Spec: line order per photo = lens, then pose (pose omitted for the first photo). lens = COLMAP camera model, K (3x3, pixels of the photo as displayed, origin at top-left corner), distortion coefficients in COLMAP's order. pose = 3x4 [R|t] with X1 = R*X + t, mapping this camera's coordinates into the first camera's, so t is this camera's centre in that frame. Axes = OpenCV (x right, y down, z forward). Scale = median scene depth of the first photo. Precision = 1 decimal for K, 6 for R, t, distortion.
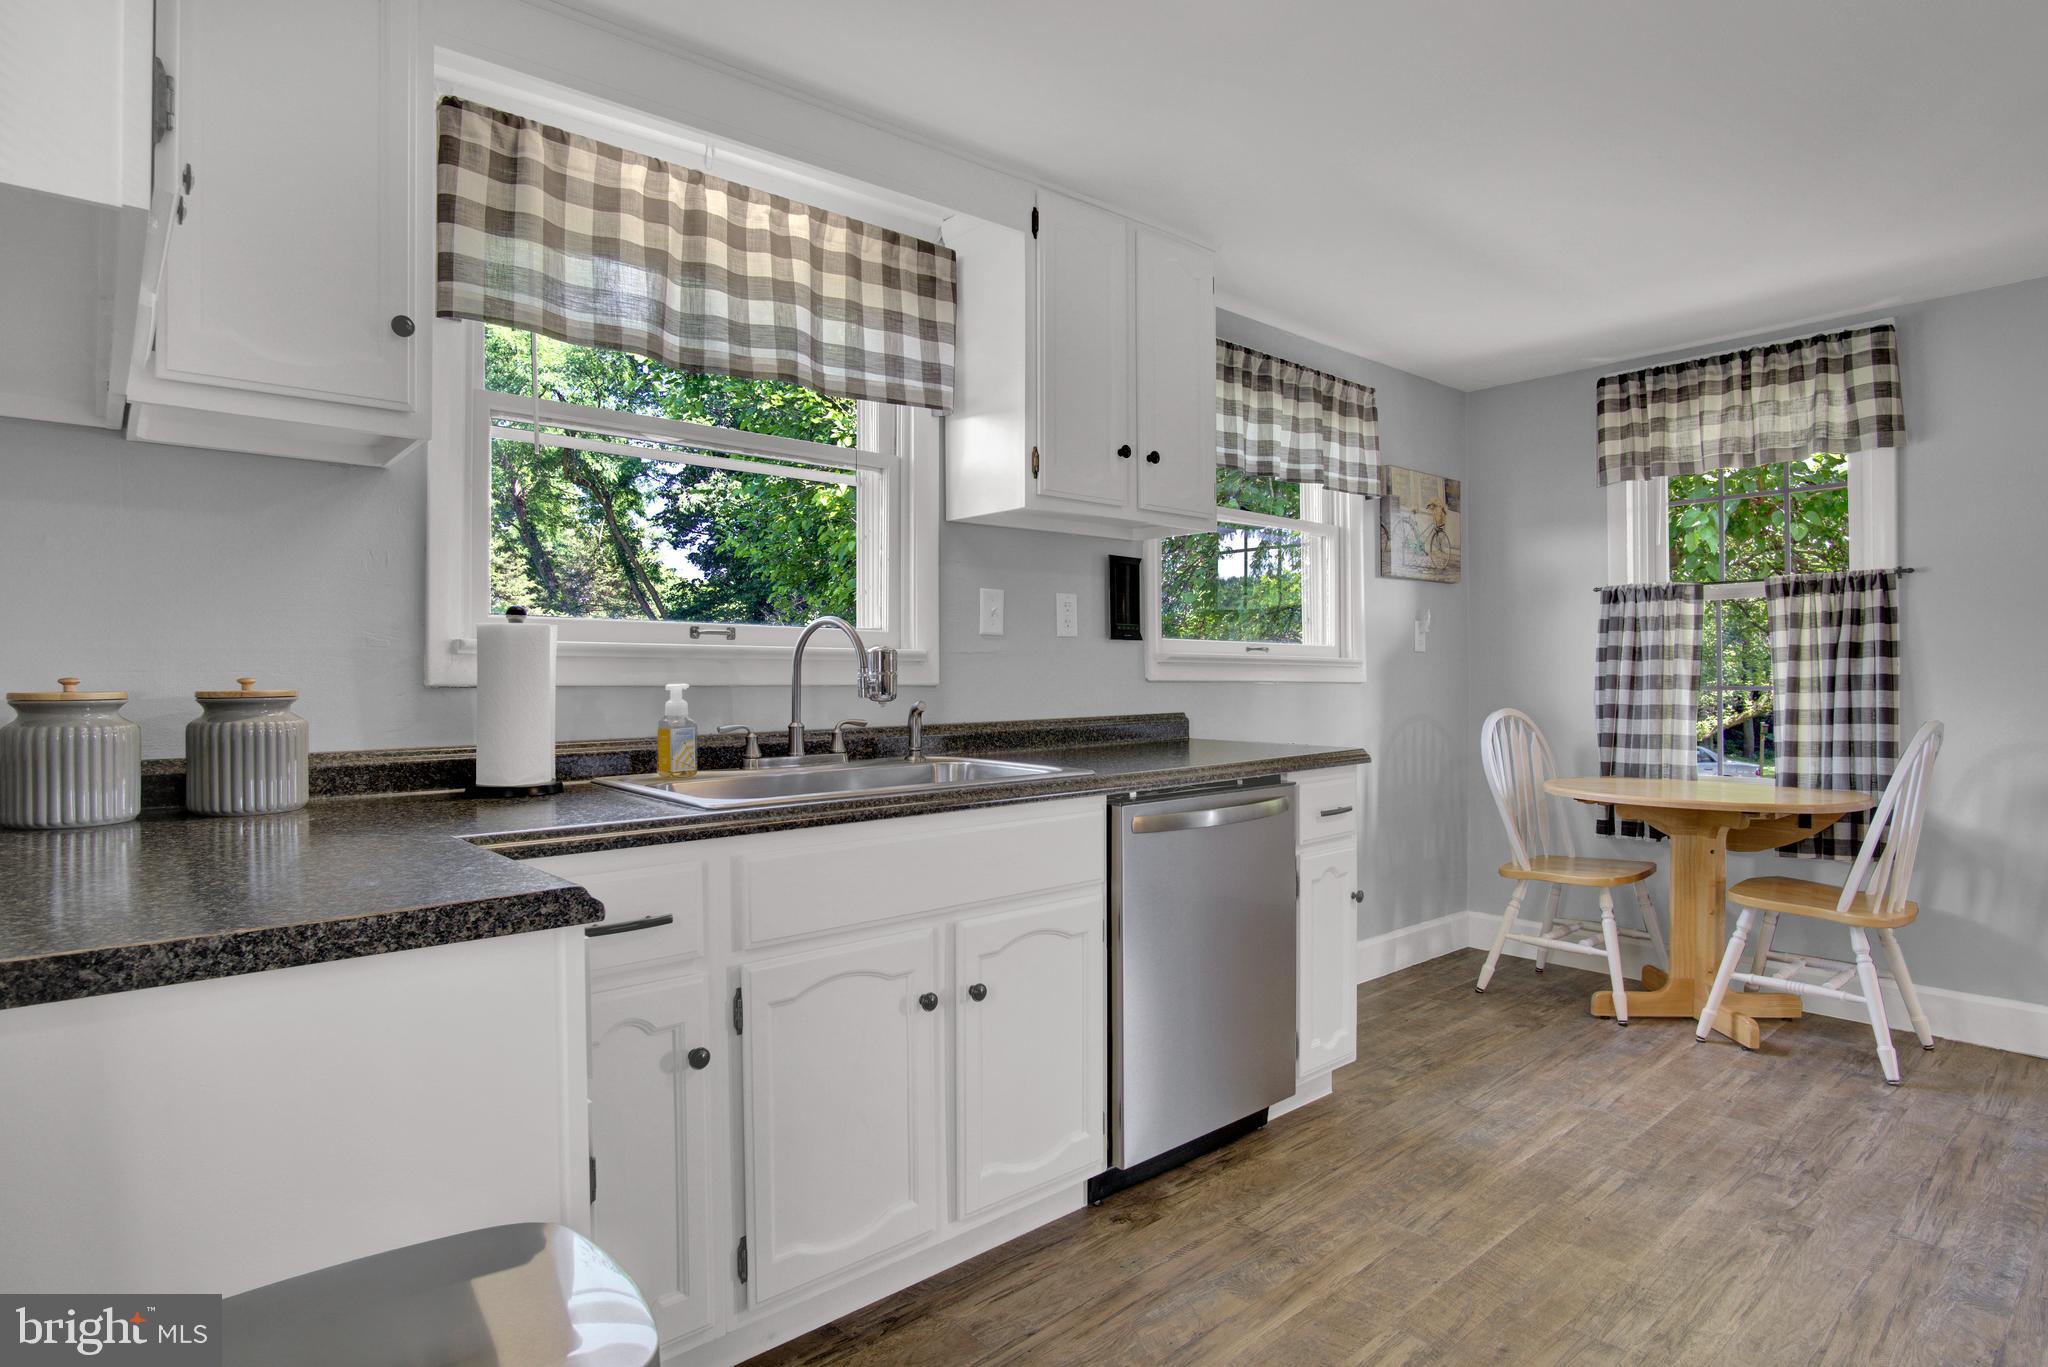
lens RADIAL K [[1089.2, 0, 1015.2], [0, 1089.2, 676.2], [0, 0, 1]] dist [-0.015770, 0.000826]
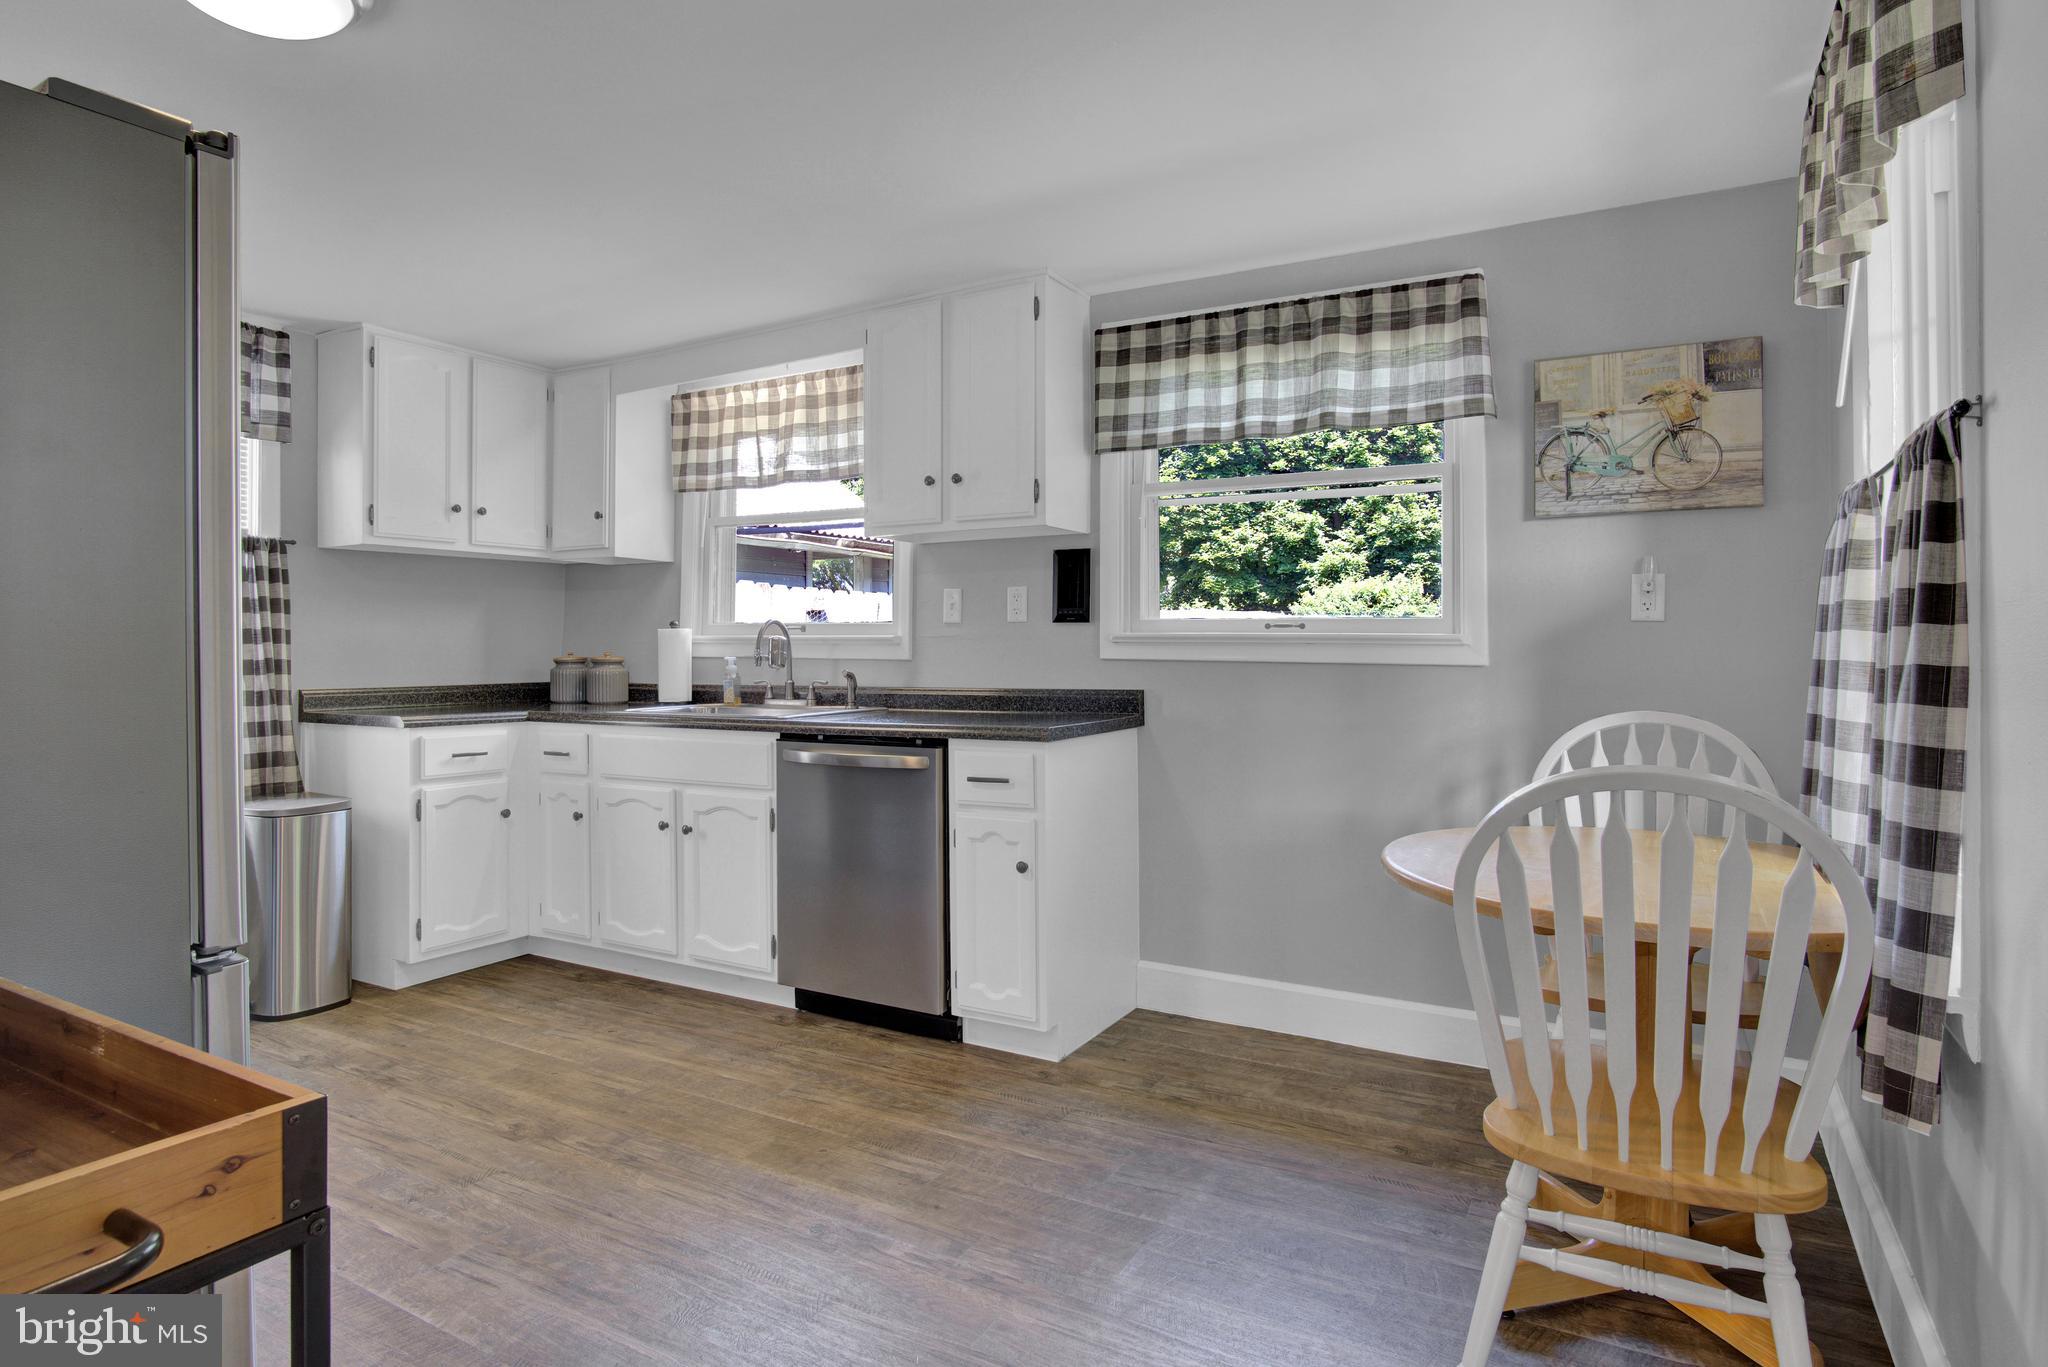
lens RADIAL K [[1100.3, 0, 1034.0], [0, 1100.3, 622.5], [0, 0, 1]] dist [-0.019604, -0.000056]
pose [[0.337311, -0.018597, -0.941210, 1.385798], [-0.000459, 0.999801, -0.019919, -0.012565], [0.941393, 0.007150, 0.337235, 0.684133]]
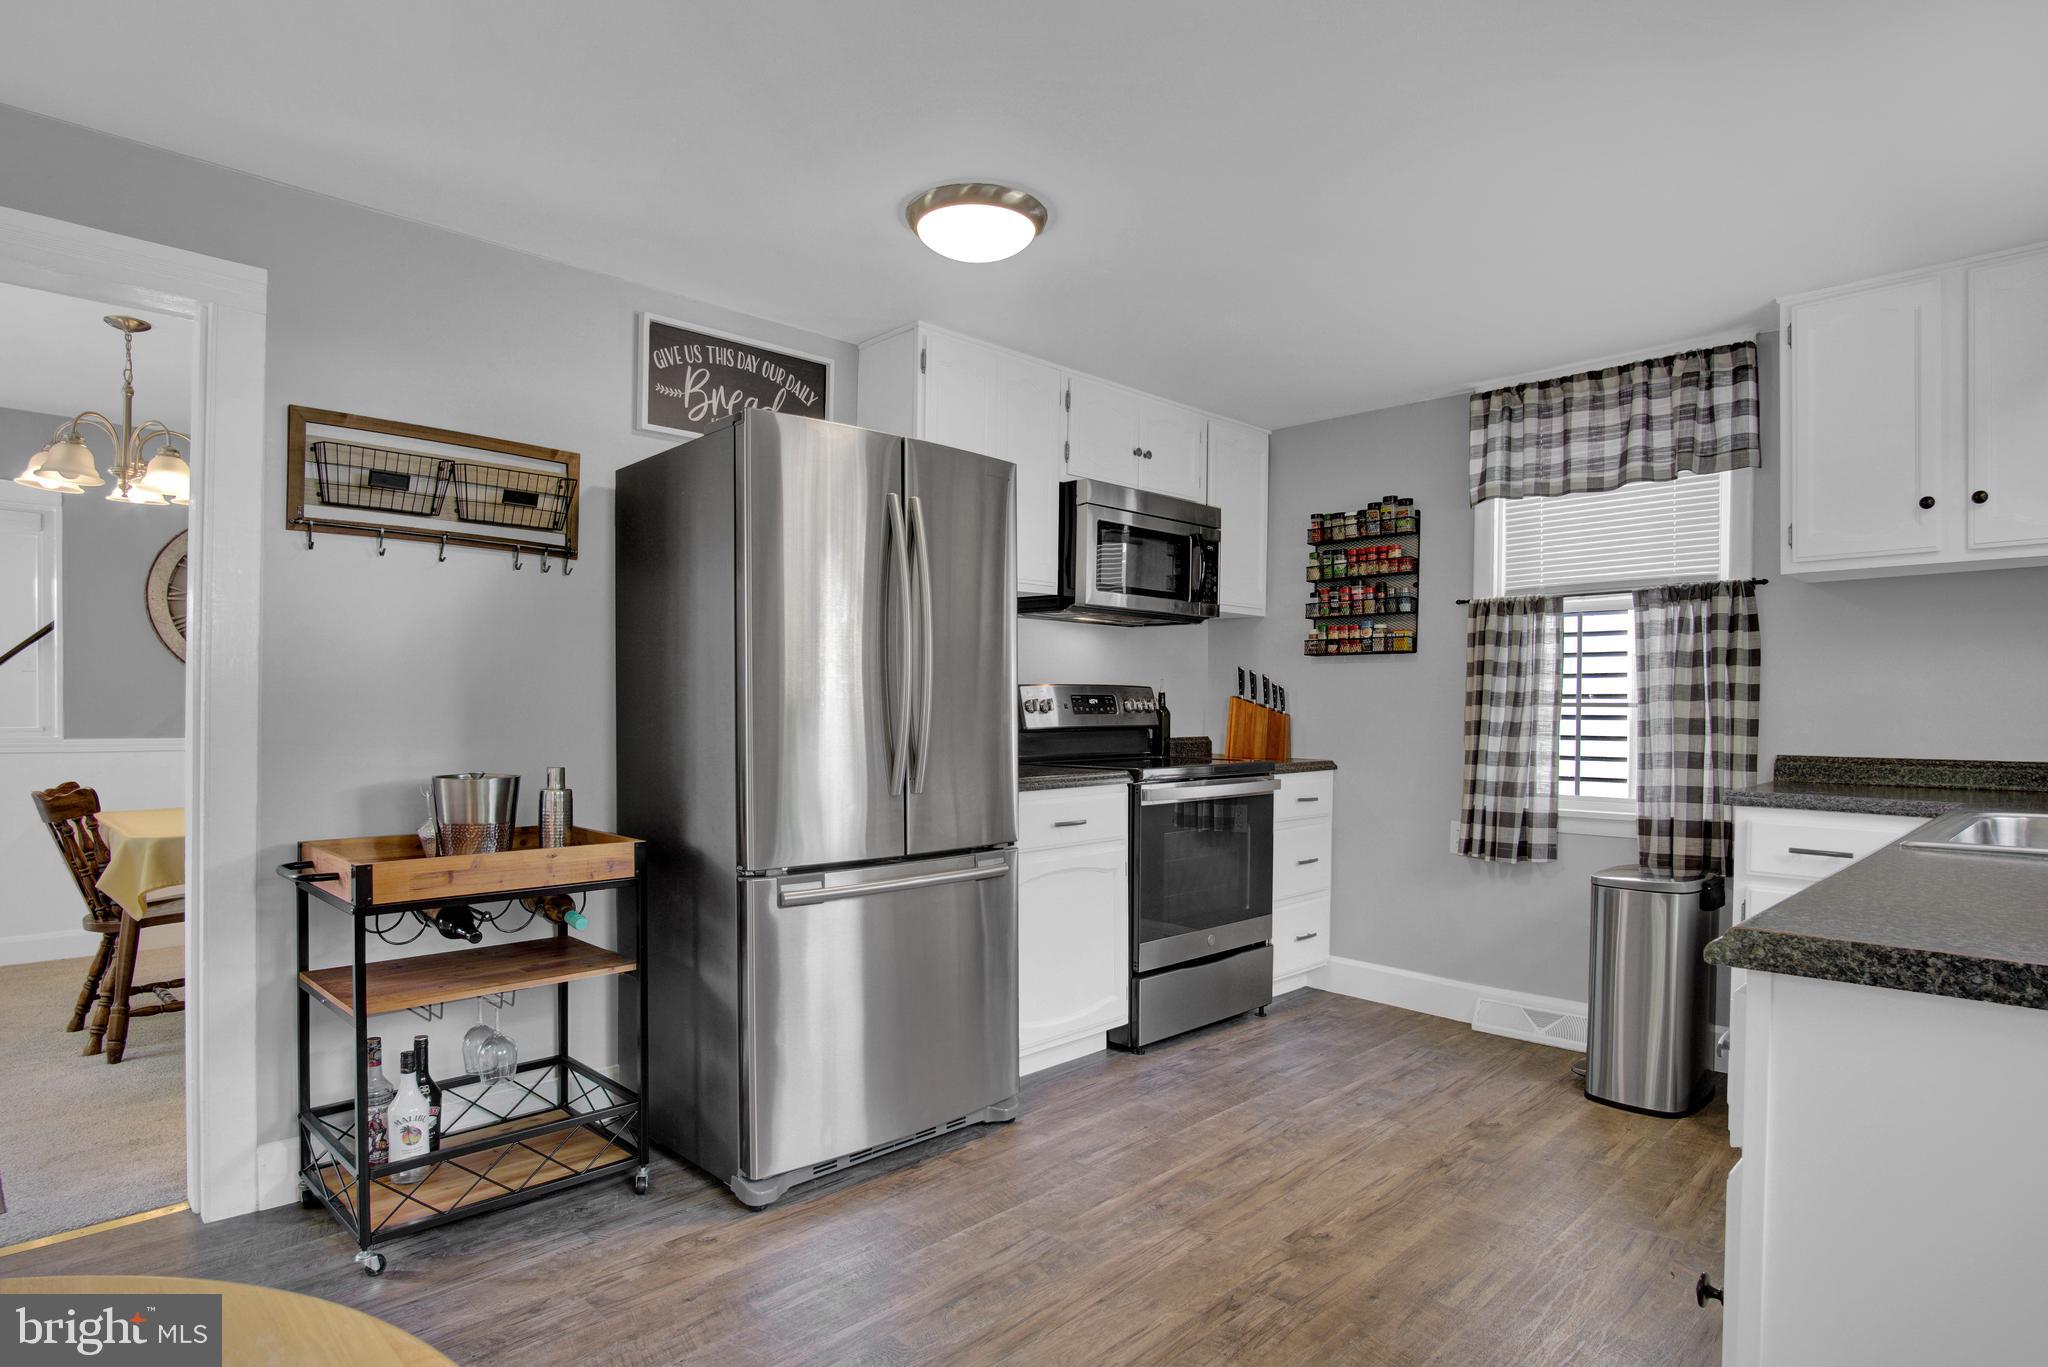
lens RADIAL K [[1118.0, 0, 1025.3], [0, 1118.0, 711.8], [0, 0, 1]] dist [-0.019907, -0.000298]
pose [[-0.997165, -0.002602, -0.075196, 0.589986], [-0.002697, 0.999996, 0.001162, 0.001158], [0.075193, 0.001361, -0.997168, 1.460291]]
